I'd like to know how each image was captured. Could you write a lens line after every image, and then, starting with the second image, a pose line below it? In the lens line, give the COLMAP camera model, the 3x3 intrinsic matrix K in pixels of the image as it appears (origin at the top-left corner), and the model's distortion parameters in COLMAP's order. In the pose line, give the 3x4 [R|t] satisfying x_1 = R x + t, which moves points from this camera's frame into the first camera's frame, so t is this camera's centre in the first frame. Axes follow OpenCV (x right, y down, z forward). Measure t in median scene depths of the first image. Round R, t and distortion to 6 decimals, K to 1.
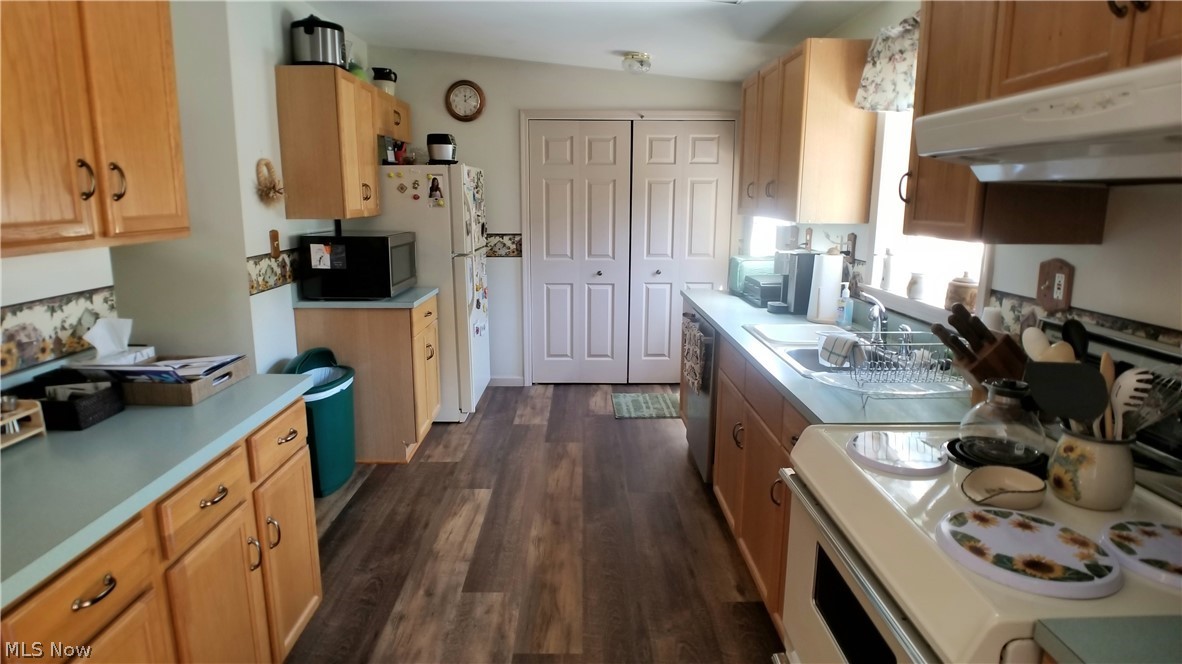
lens RADIAL K [[644.5, 0, 591.0], [0, 644.5, 332.0], [0, 0, 1]] dist [-0.139921, 0.000033]
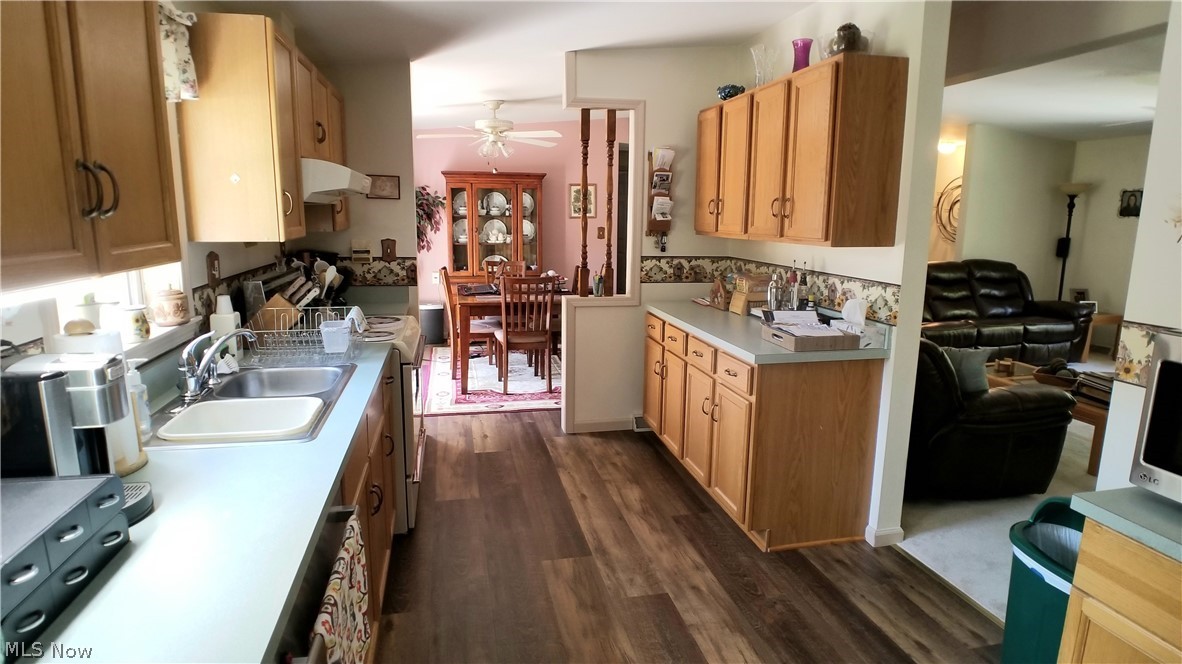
lens RADIAL K [[594.2, 0, 591.0], [0, 594.2, 332.0], [0, 0, 1]] dist [0.001240, 0.000191]
pose [[-0.979922, 0.018451, -0.198527, 0.118793], [-0.053489, 0.934881, 0.350907, -0.367374], [0.192074, 0.354481, -0.915123, 1.895660]]
